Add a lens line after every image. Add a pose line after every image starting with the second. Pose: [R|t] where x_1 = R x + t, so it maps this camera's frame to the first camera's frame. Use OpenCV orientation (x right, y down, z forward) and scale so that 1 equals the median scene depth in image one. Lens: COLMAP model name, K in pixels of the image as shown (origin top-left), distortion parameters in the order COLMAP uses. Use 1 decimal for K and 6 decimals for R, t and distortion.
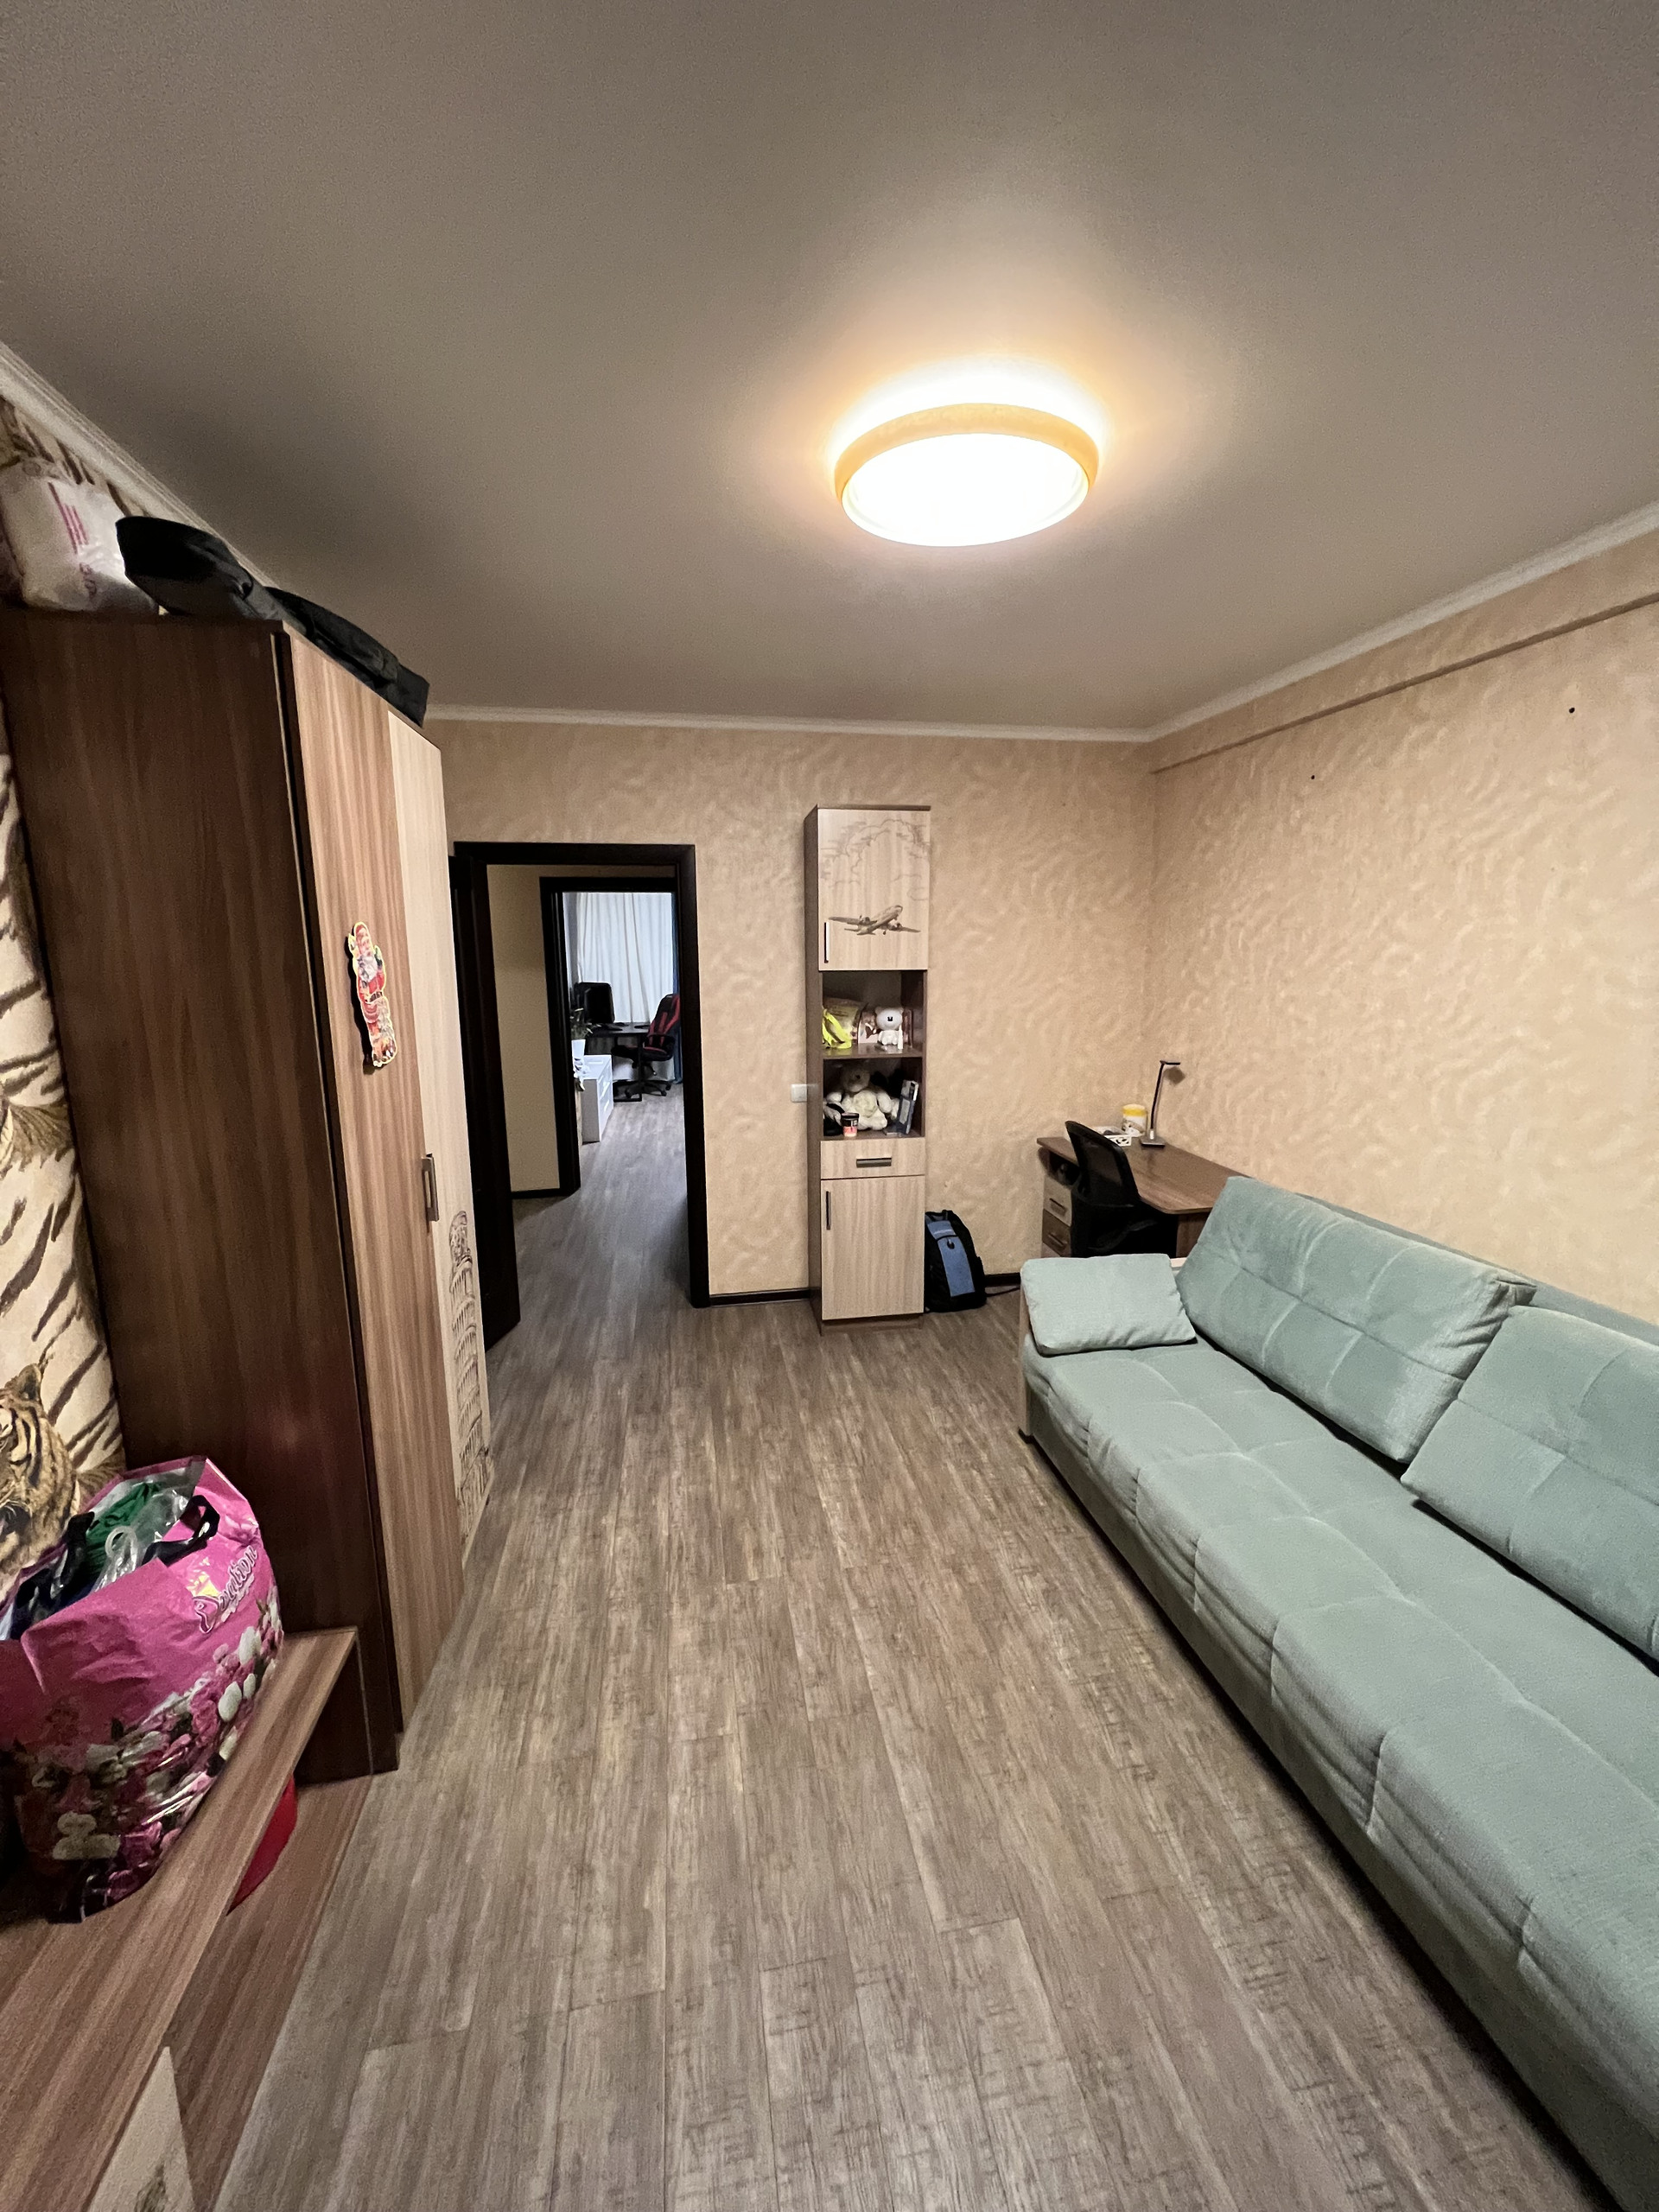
lens RADIAL K [[879.5, 0, 829.4], [0, 879.5, 1100.8], [0, 0, 1]] dist [-0.002489, 0.000384]
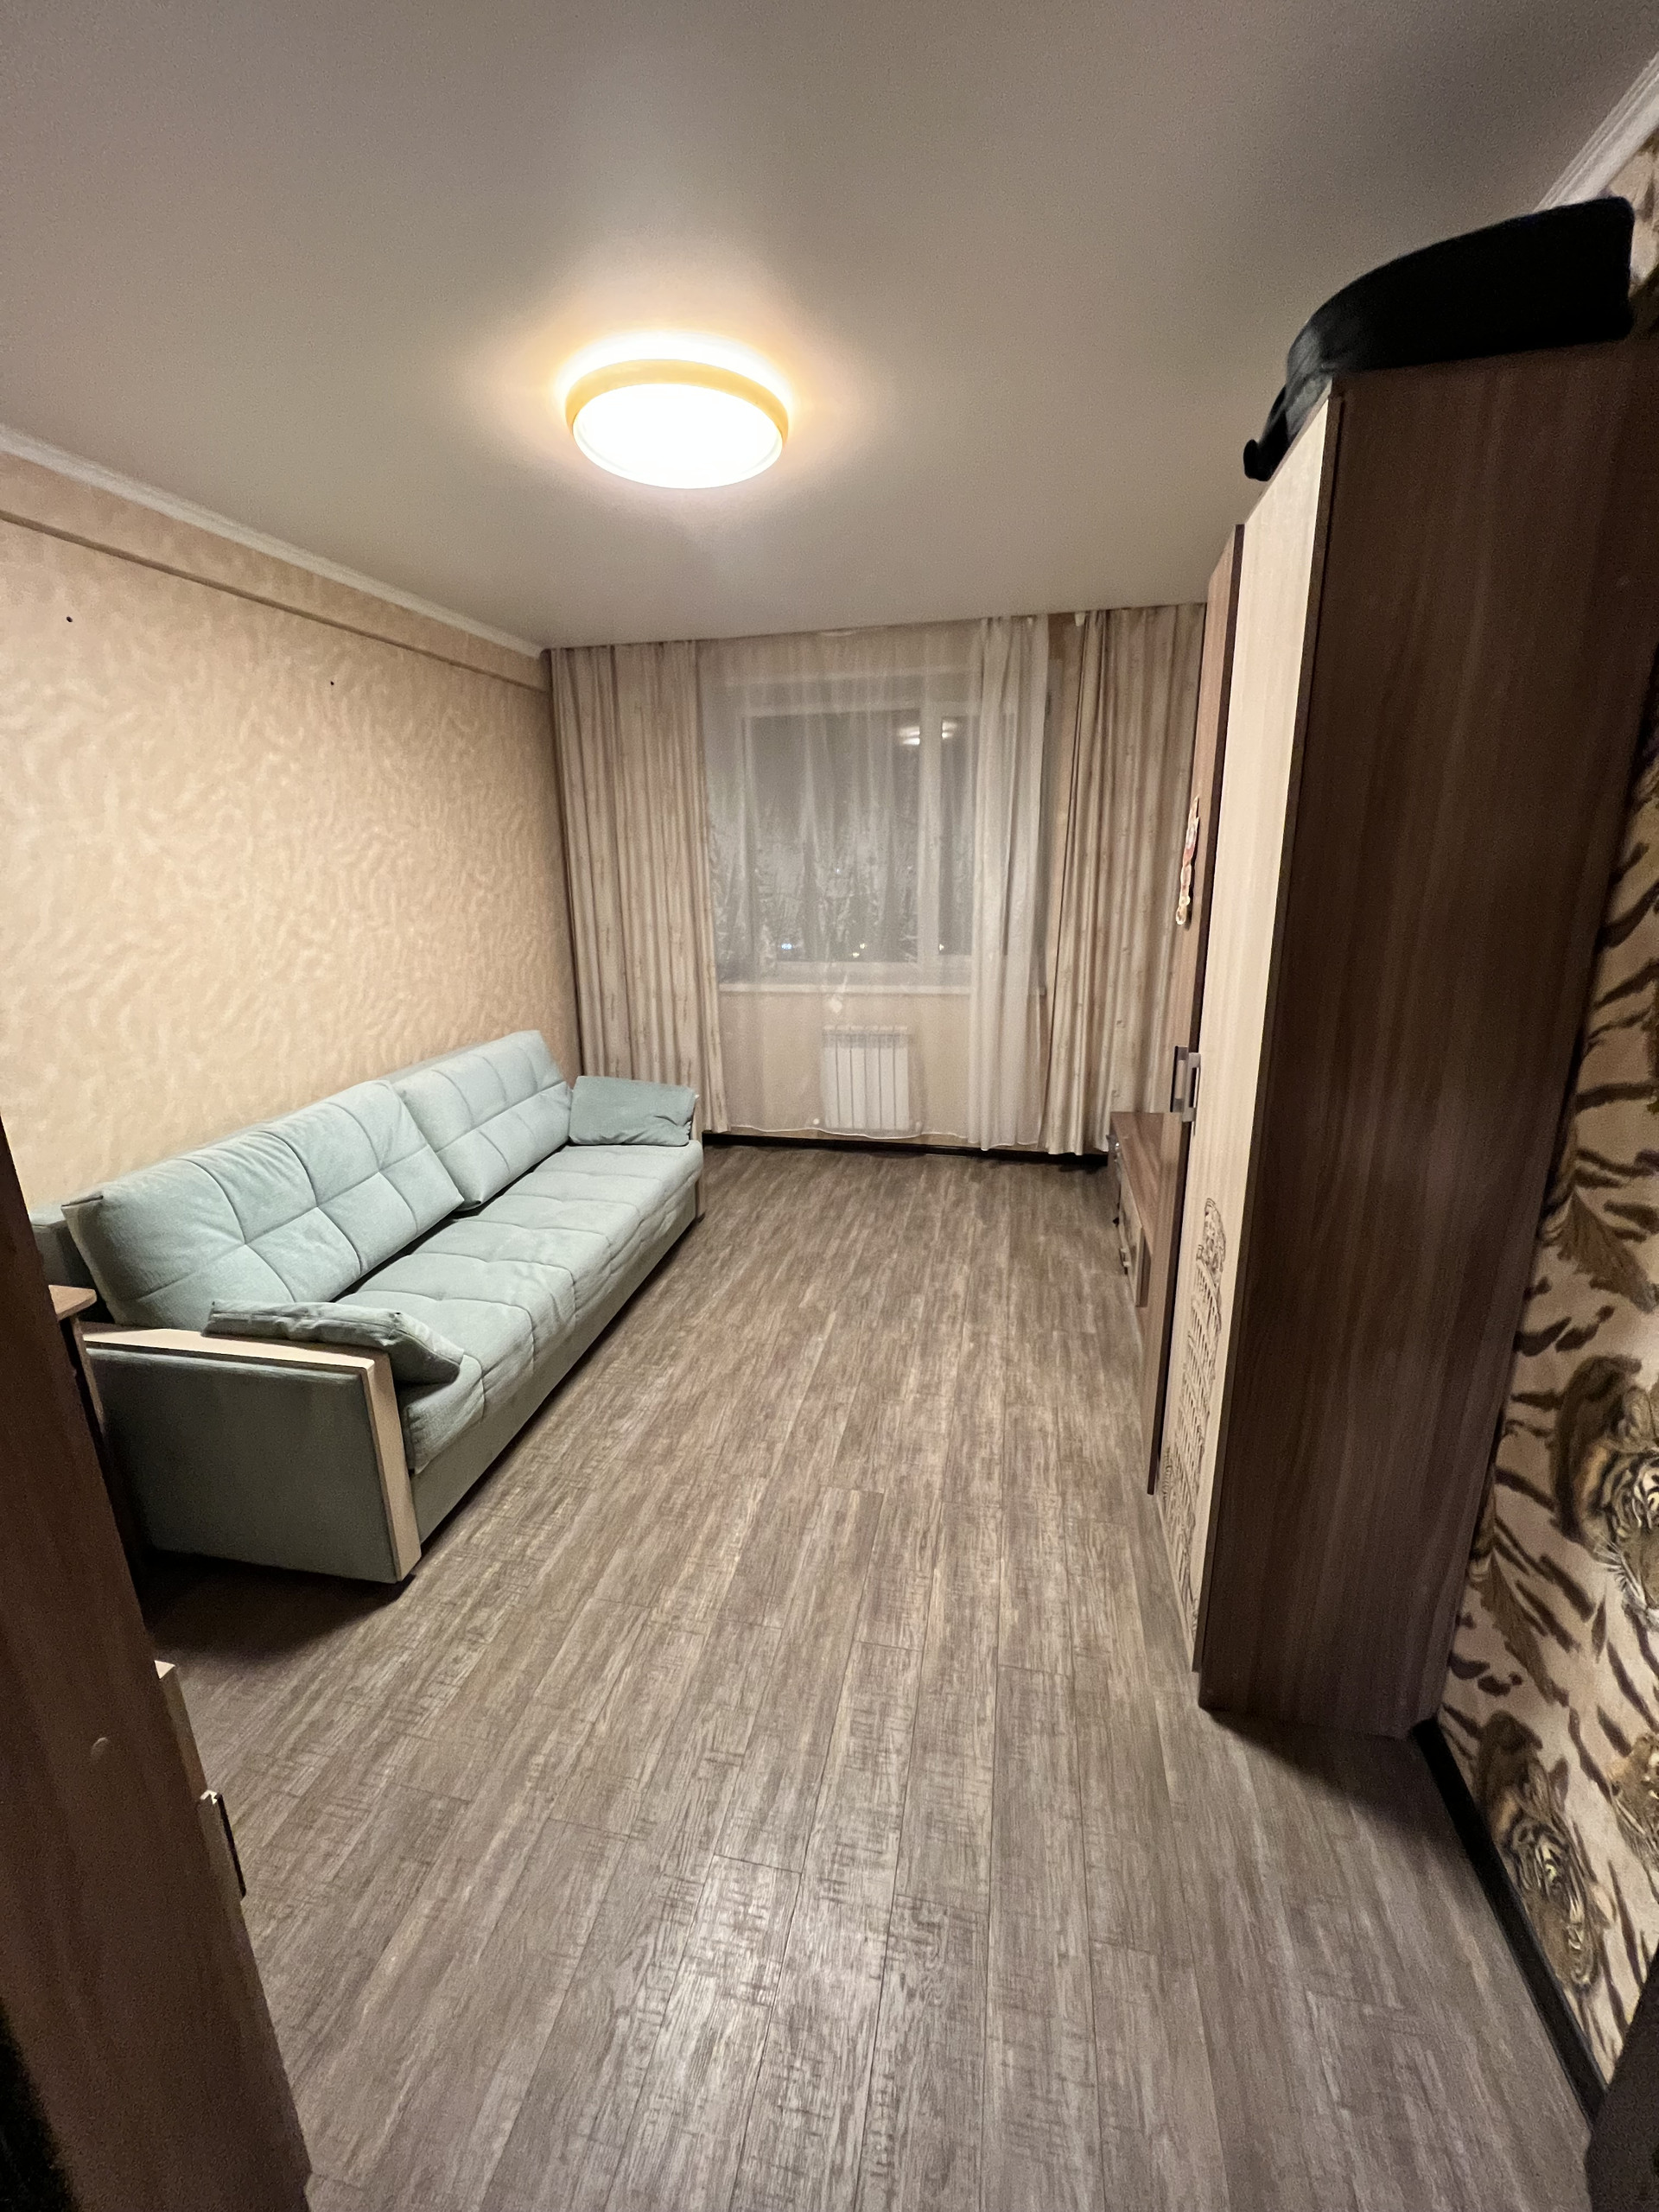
lens RADIAL K [[879.5, 0, 820.4], [0, 879.5, 1102.0], [0, 0, 1]] dist [-0.002489, 0.000384]
pose [[-0.924109, -0.083145, 0.372974, -0.397117], [0.091480, 0.899525, 0.427183, -0.283927], [-0.371018, 0.428884, -0.823653, 1.711861]]
